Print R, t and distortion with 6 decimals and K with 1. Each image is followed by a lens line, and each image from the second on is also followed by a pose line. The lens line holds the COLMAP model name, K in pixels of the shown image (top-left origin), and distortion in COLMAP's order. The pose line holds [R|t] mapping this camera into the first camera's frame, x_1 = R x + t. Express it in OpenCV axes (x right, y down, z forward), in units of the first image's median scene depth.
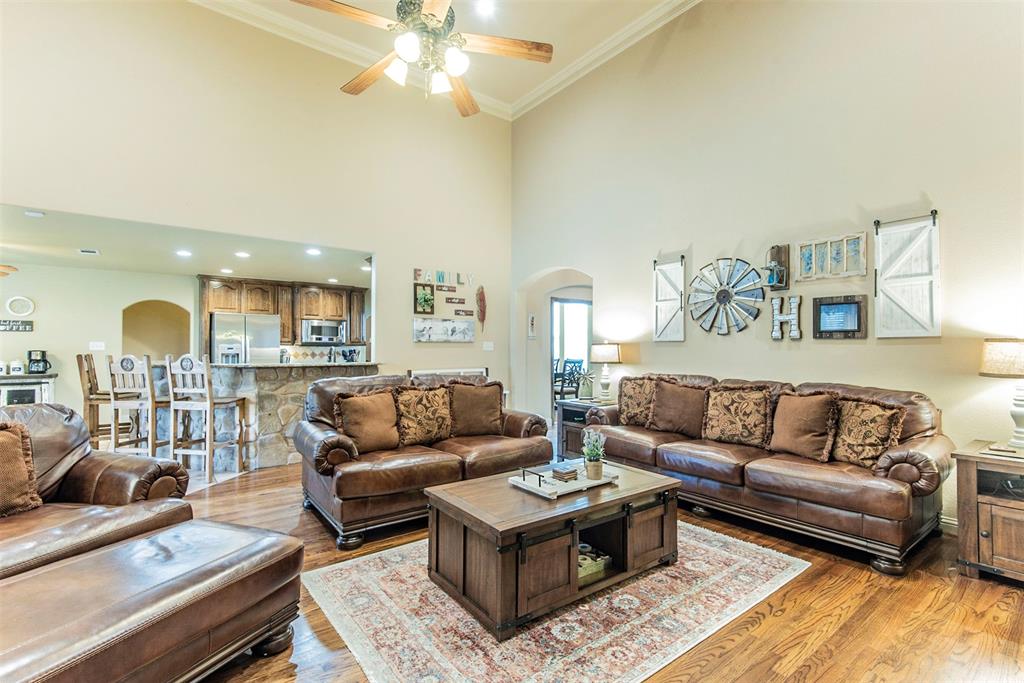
lens RADIAL K [[463.2, 0, 512.1], [0, 463.2, 345.4], [0, 0, 1]] dist [0.034637, -0.021489]
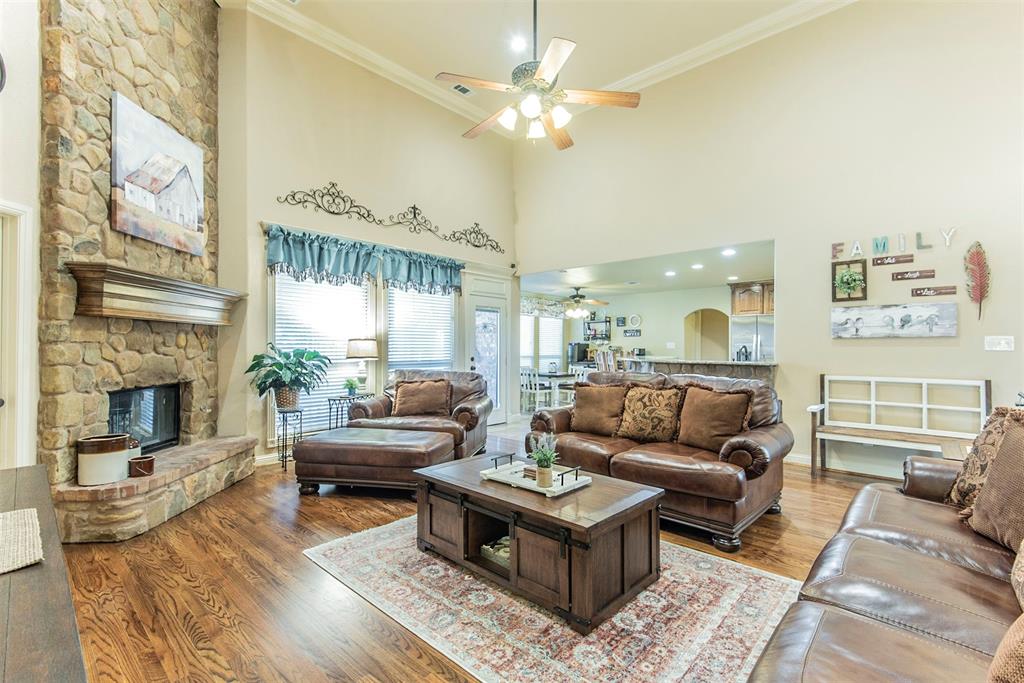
lens RADIAL K [[463.2, 0, 512.1], [0, 463.2, 345.4], [0, 0, 1]] dist [0.034637, -0.021489]
pose [[0.173671, -0.004419, -0.984794, 0.460815], [0.006189, 0.999975, -0.003396, 0.003240], [0.984784, -0.005506, 0.173694, 0.330031]]
